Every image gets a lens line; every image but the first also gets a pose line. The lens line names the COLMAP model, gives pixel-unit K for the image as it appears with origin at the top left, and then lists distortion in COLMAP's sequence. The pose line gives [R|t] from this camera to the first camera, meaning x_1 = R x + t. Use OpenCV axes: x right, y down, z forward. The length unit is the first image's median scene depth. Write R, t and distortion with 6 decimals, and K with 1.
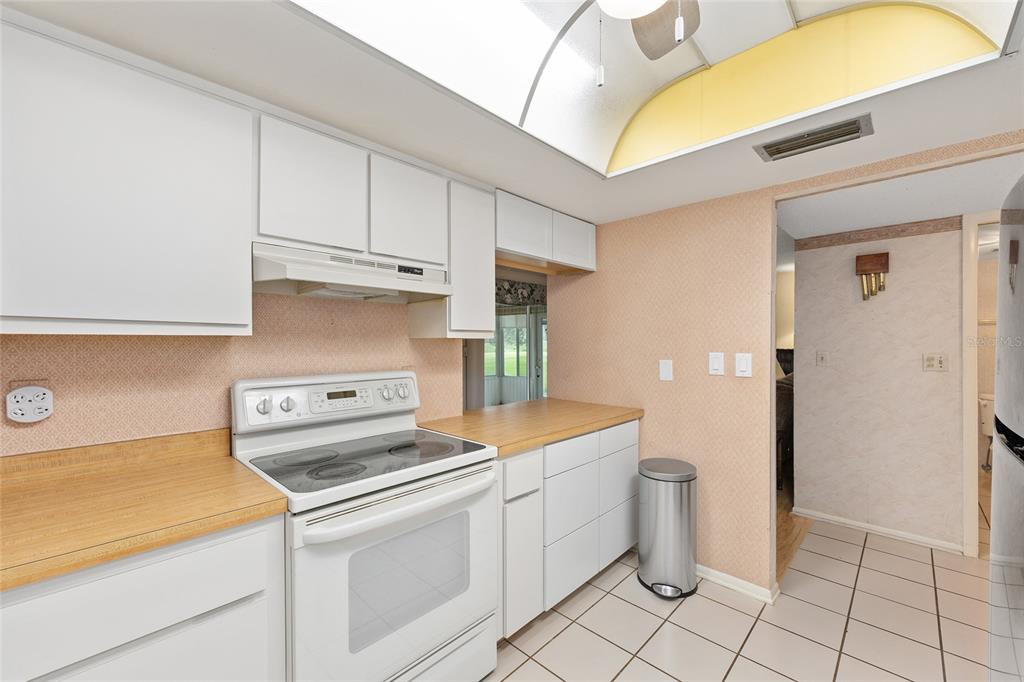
lens RADIAL K [[410.9, 0, 517.7], [0, 410.9, 345.5], [0, 0, 1]] dist [-0.004808, 0.002504]
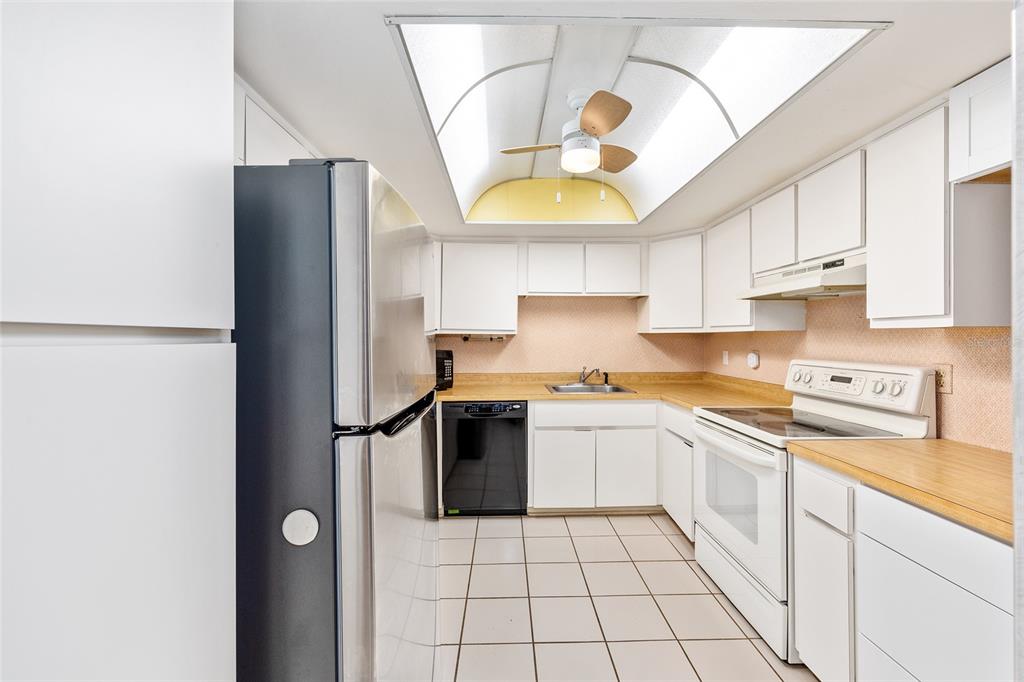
lens RADIAL K [[410.9, 0, 512.1], [0, 410.9, 337.6], [0, 0, 1]] dist [-0.004808, 0.002504]
pose [[-0.710569, 0.000207, -0.703627, 1.054415], [-0.007958, 0.999934, 0.008330, -0.000275], [0.703582, 0.011518, -0.710520, 1.177757]]
